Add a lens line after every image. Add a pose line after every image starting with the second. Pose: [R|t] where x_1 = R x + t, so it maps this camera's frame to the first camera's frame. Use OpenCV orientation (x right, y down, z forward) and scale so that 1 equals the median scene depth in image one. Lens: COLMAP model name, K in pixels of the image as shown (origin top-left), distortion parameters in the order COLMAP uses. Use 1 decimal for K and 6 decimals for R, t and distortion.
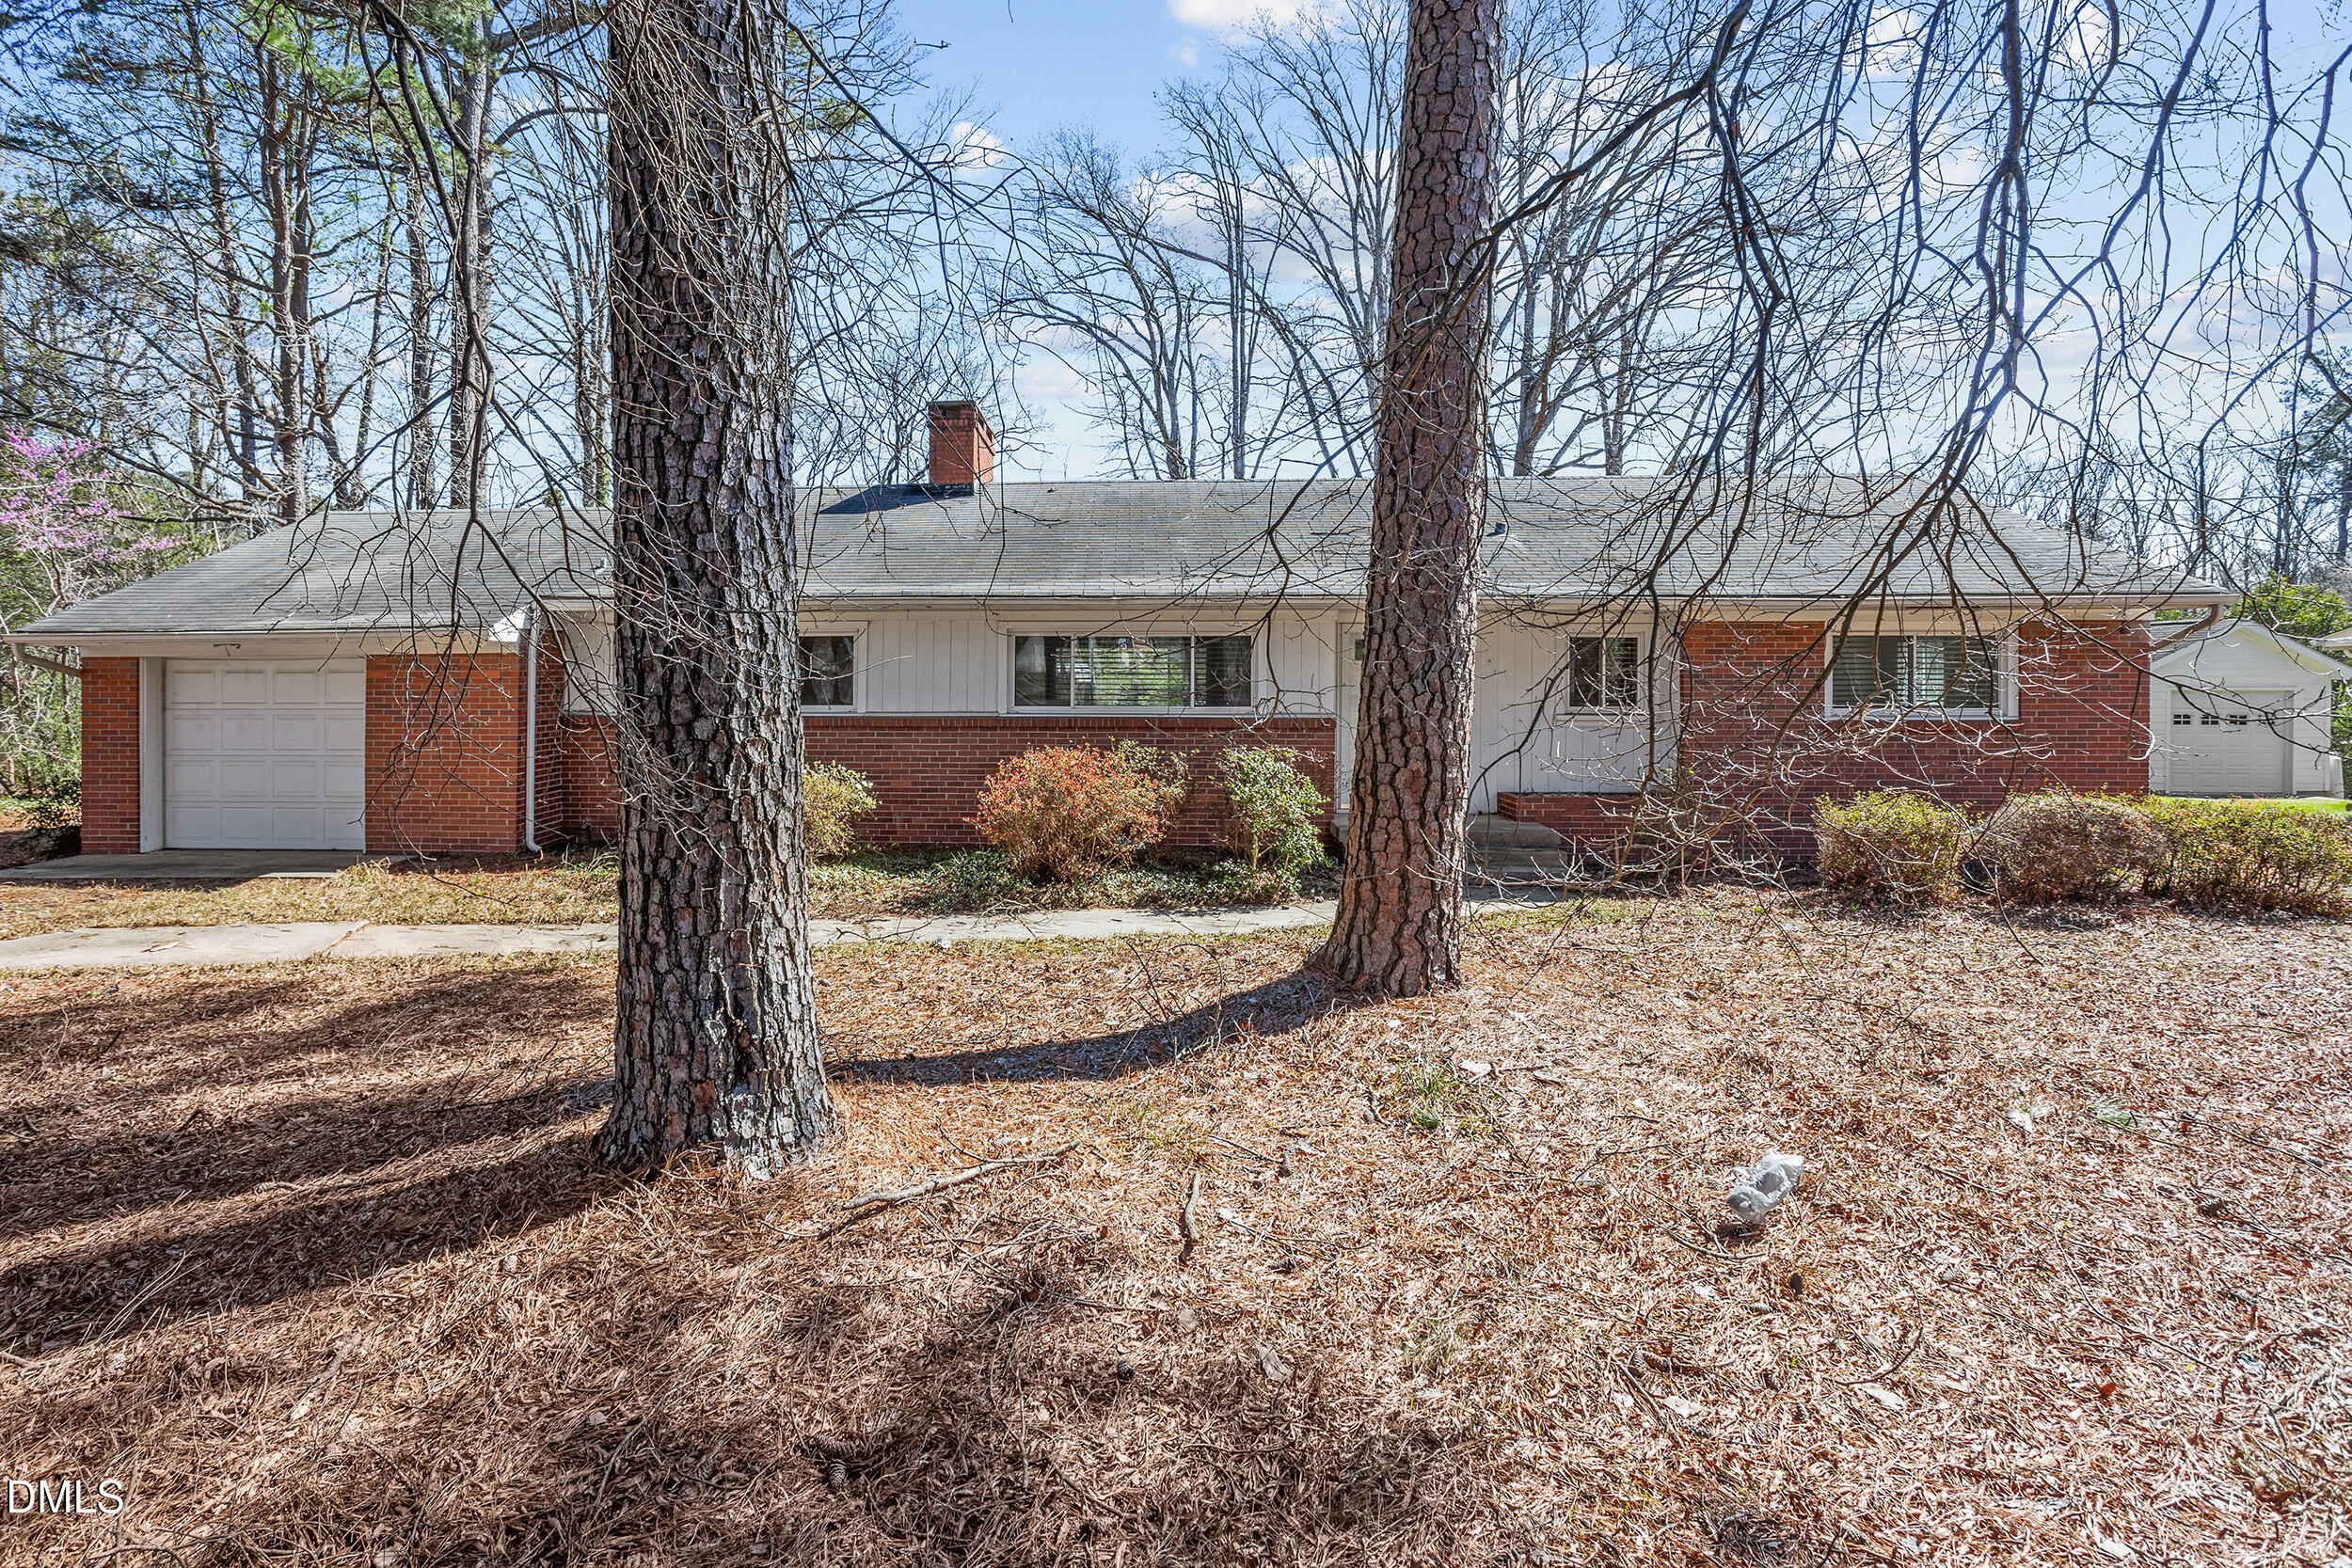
lens RADIAL K [[1212.7, 0, 1055.5], [0, 1212.7, 691.2], [0, 0, 1]] dist [-0.031636, 0.000559]
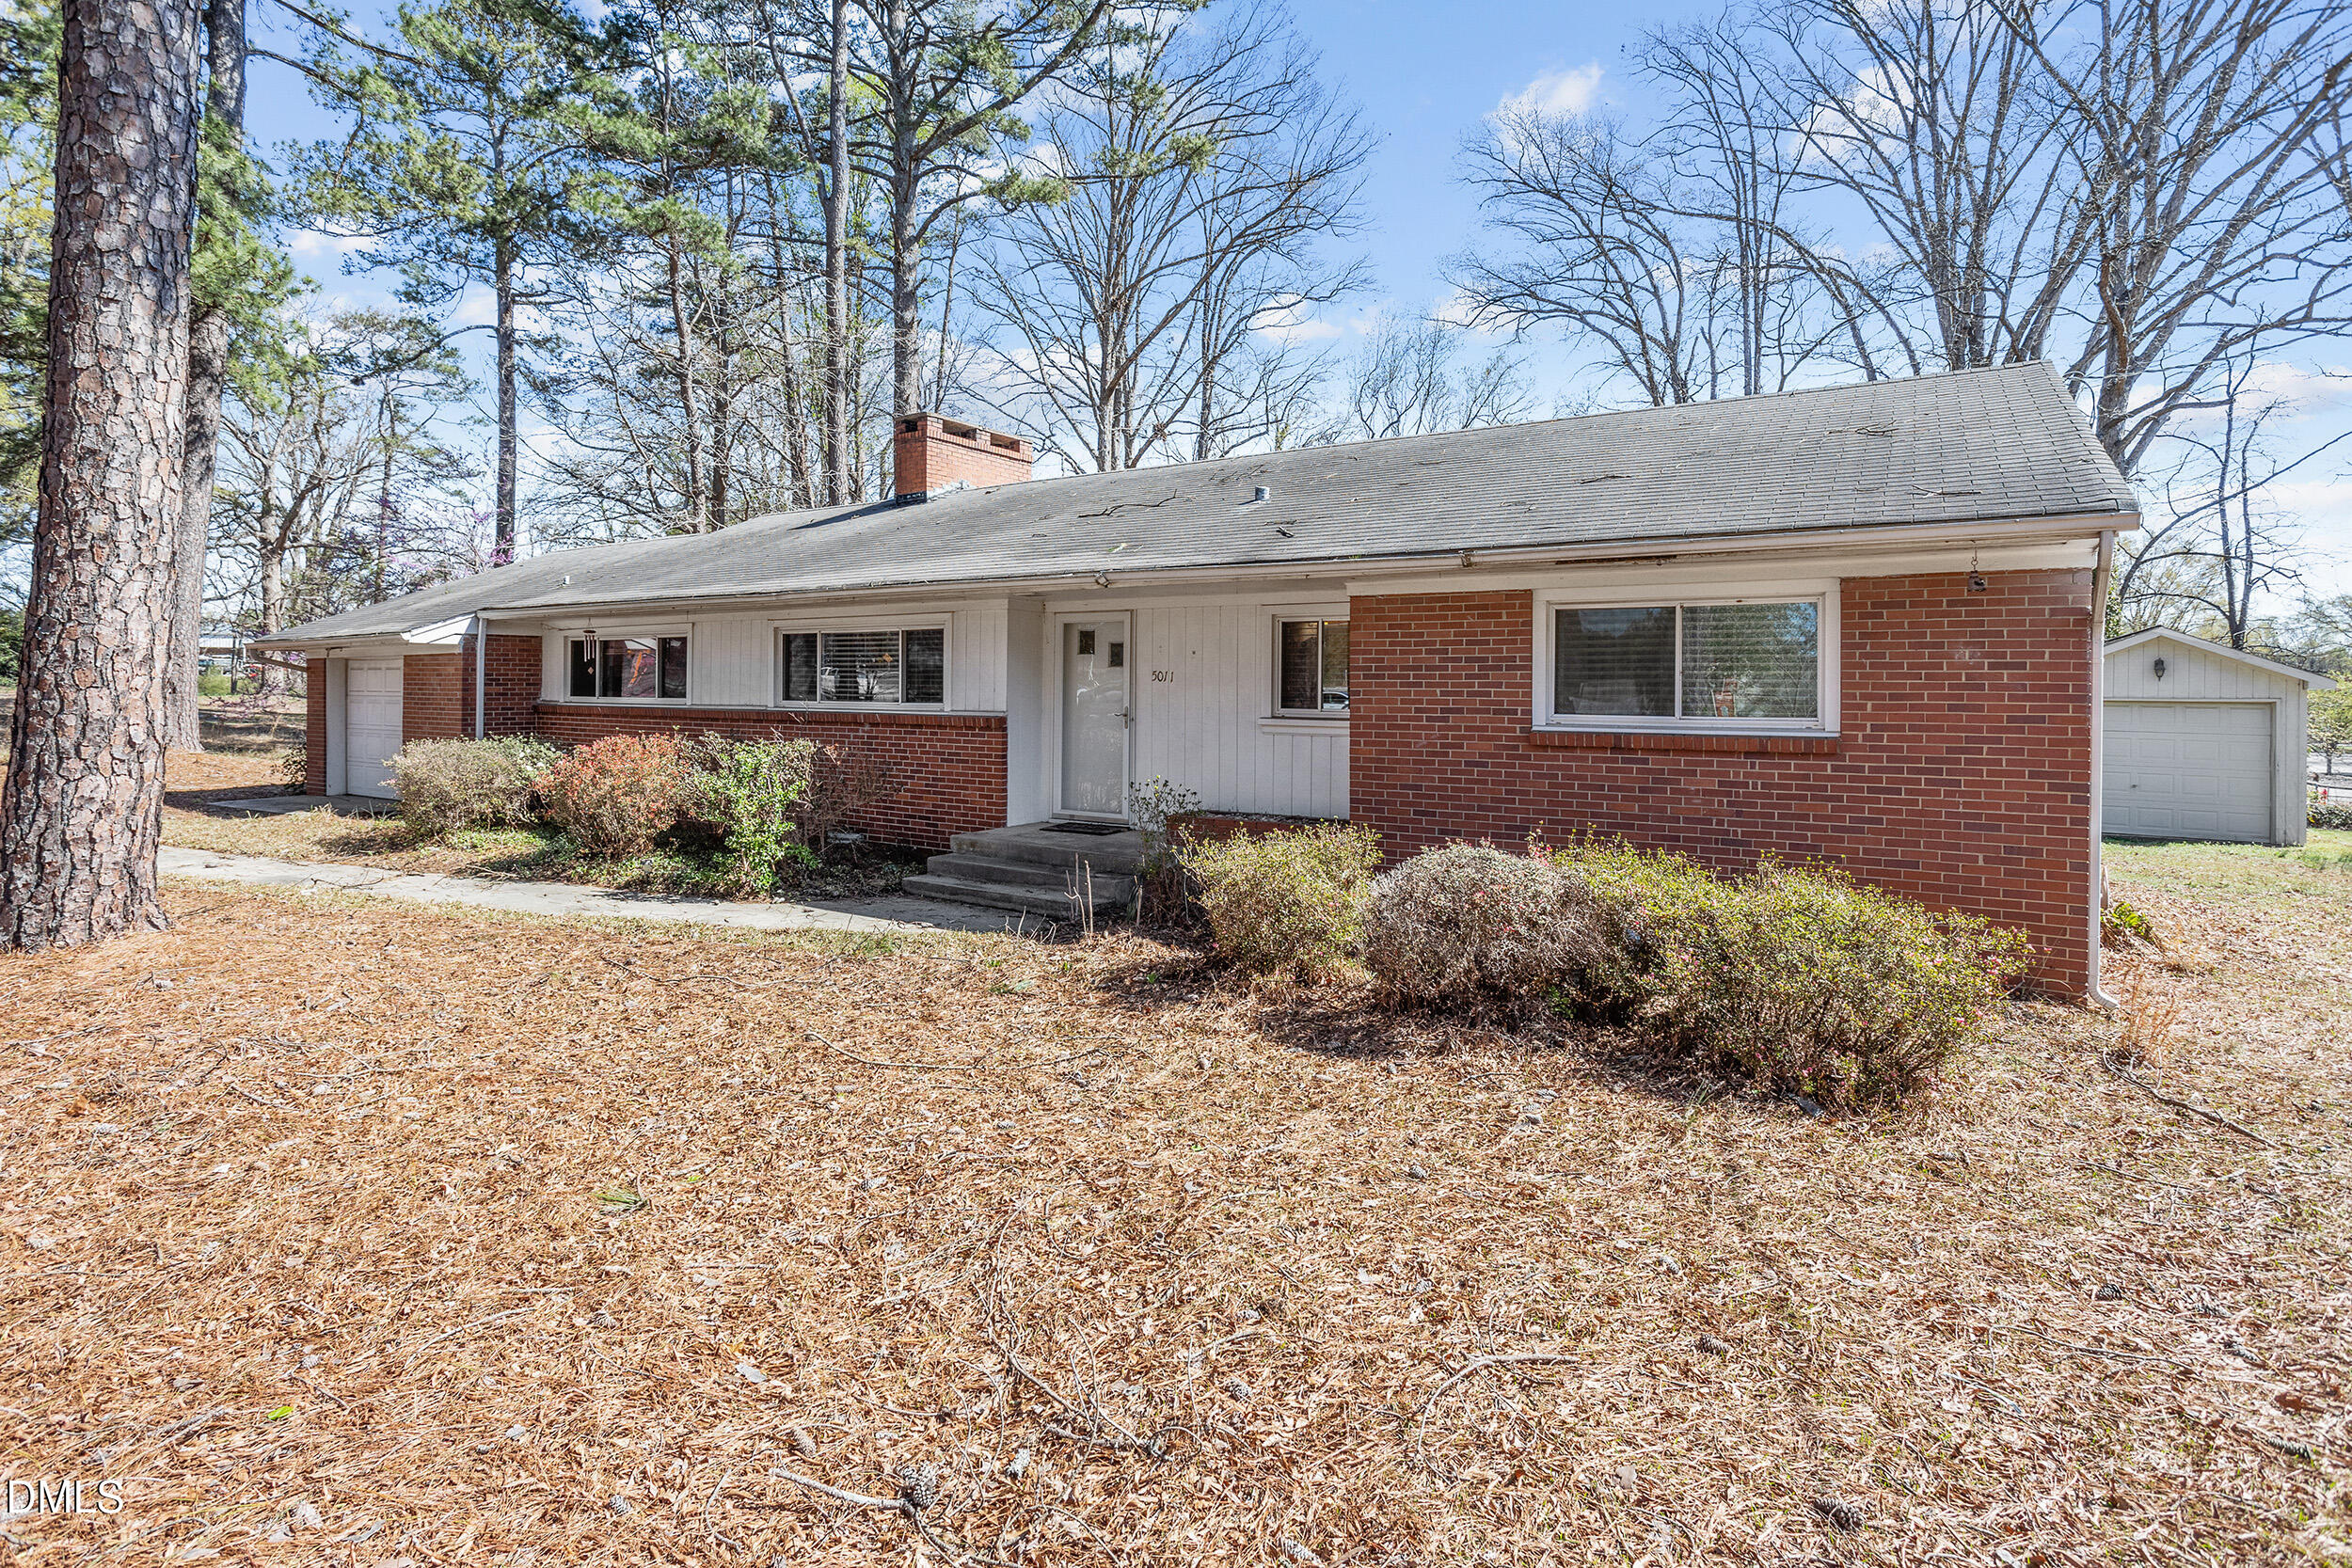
lens RADIAL K [[1158.5, 0, 1145.3], [0, 1158.5, 704.7], [0, 0, 1]] dist [-0.033102, 0.018088]
pose [[0.871986, 0.013366, -0.489348, 0.196028], [-0.014485, 0.999894, 0.001500, 0.002643], [0.489316, 0.005780, 0.872087, 0.074716]]
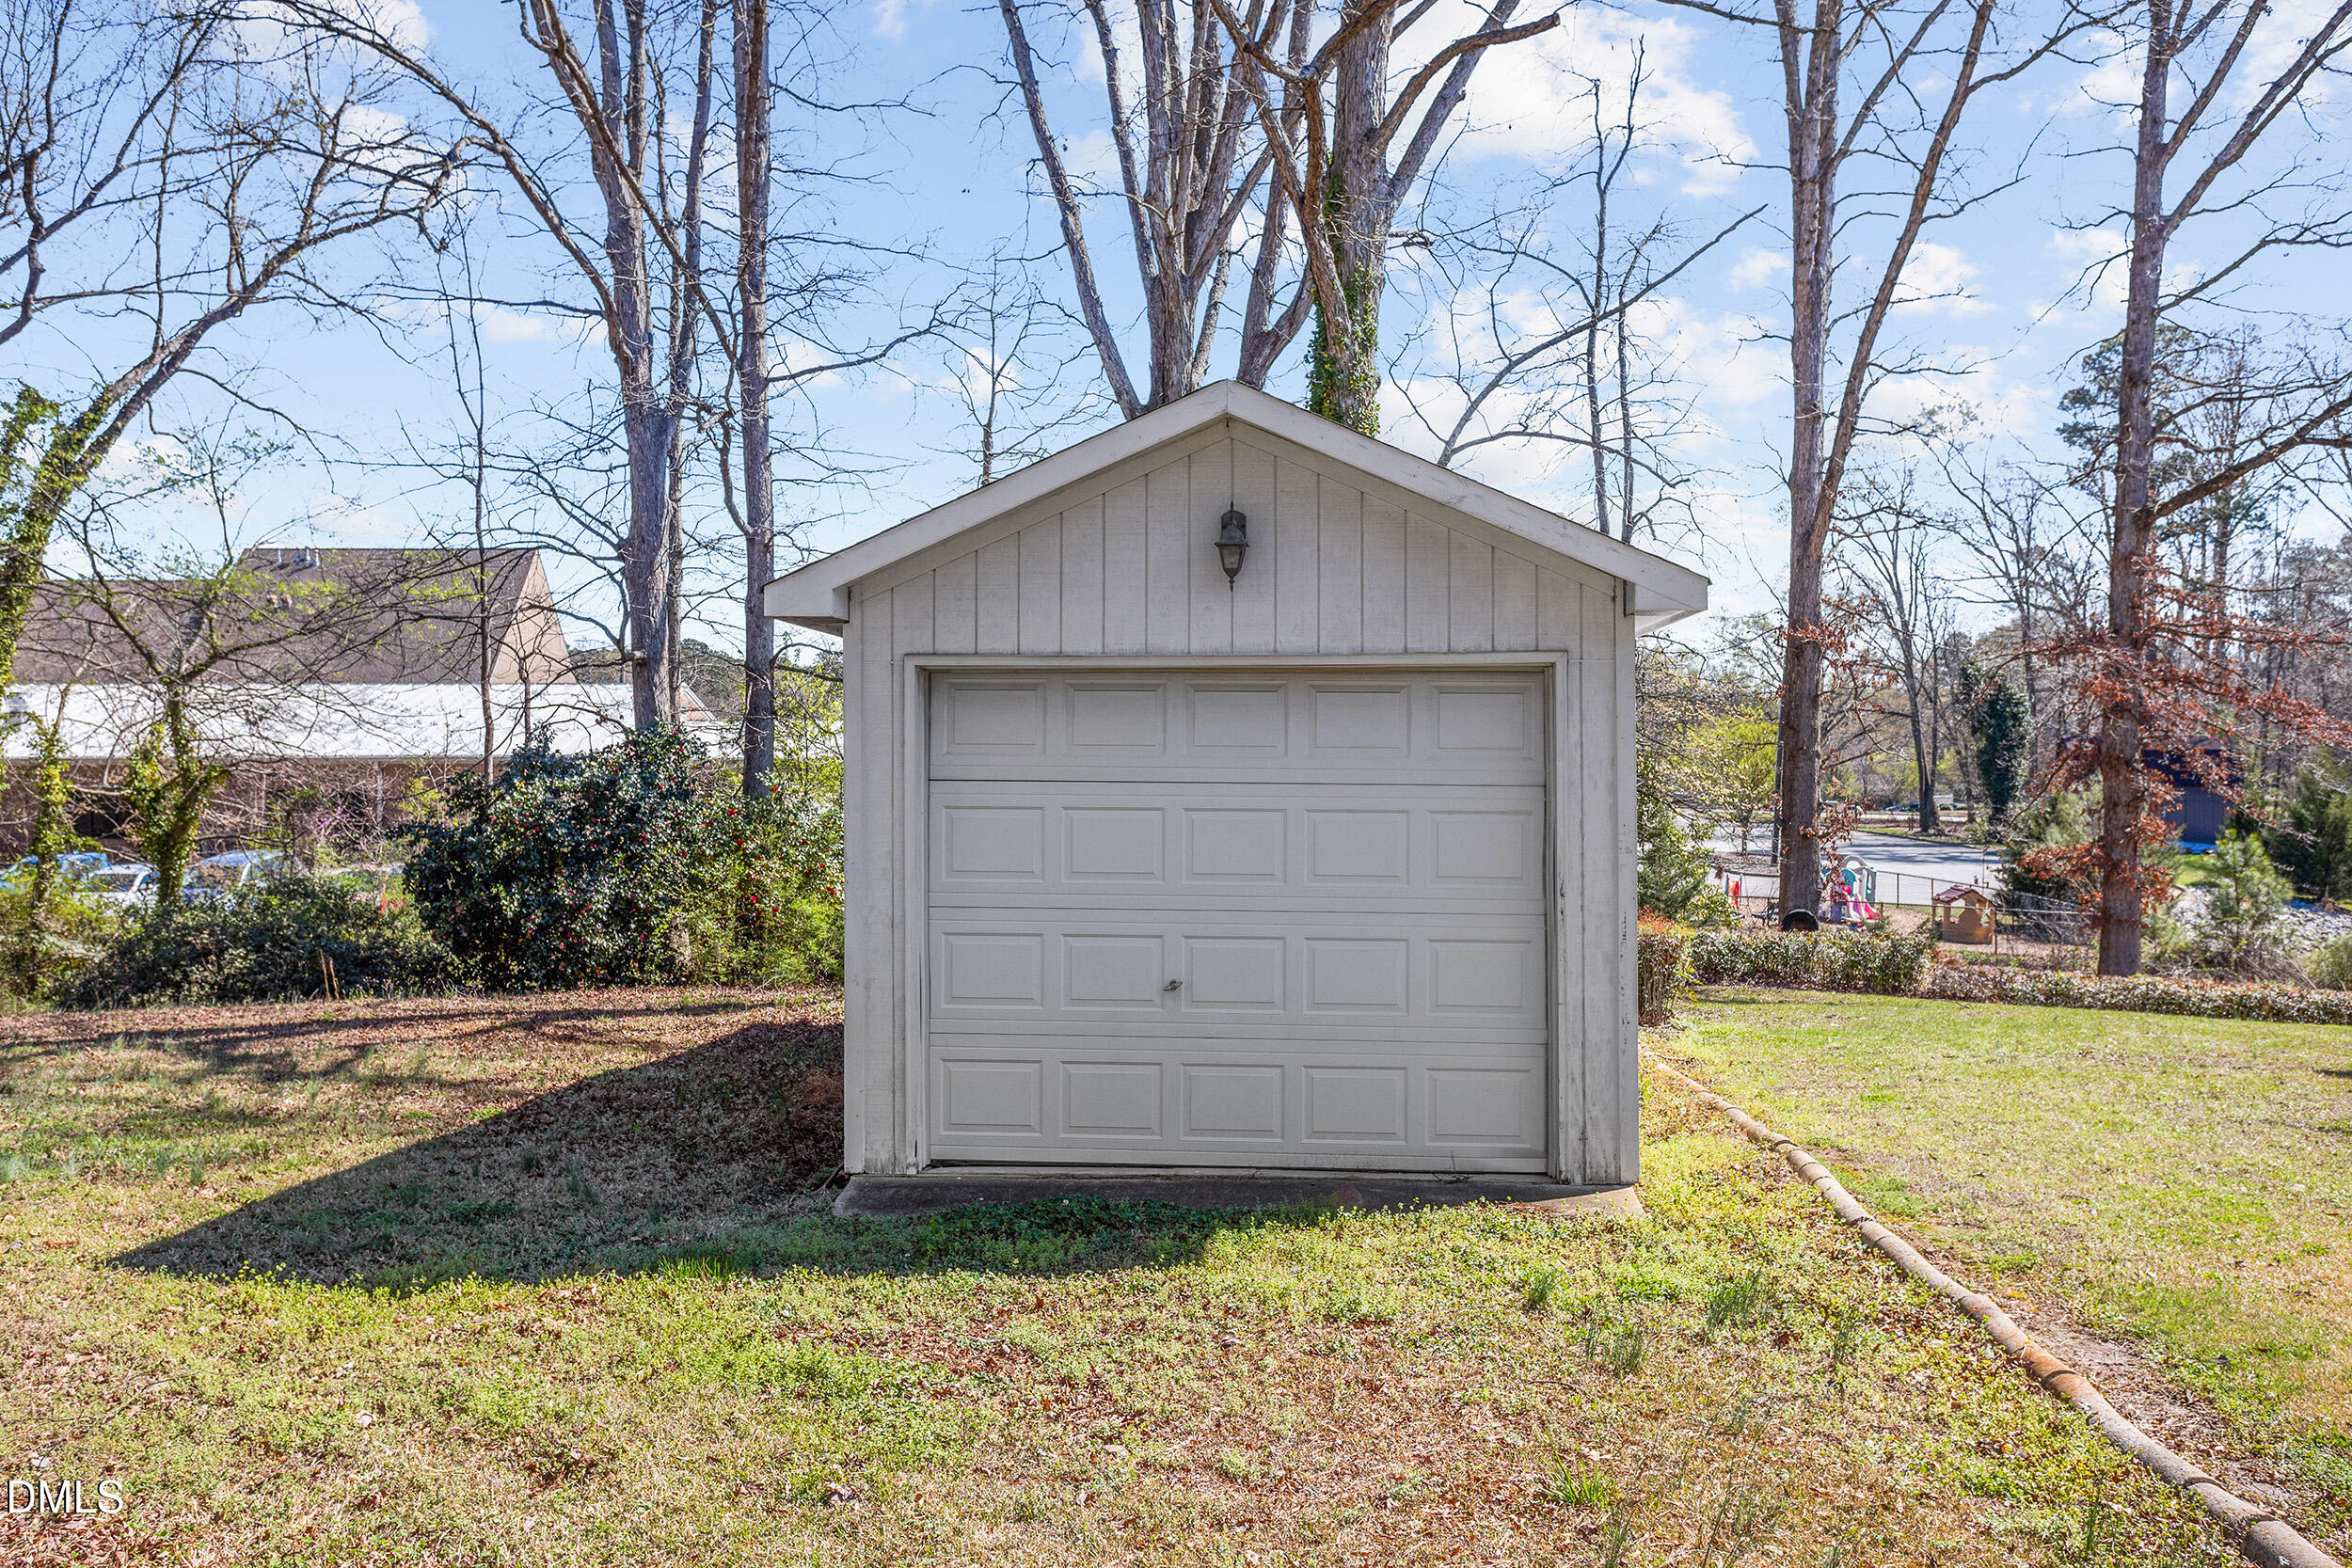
lens RADIAL K [[1973.0, 0, 1169.0], [0, 1973.0, 777.8], [0, 0, 1]] dist [0.003816, -0.014173]
pose [[0.999986, -0.002248, 0.004714, 0.307529], [0.002266, 0.999990, -0.003896, 0.008067], [-0.004706, 0.003906, 0.999981, 0.427068]]
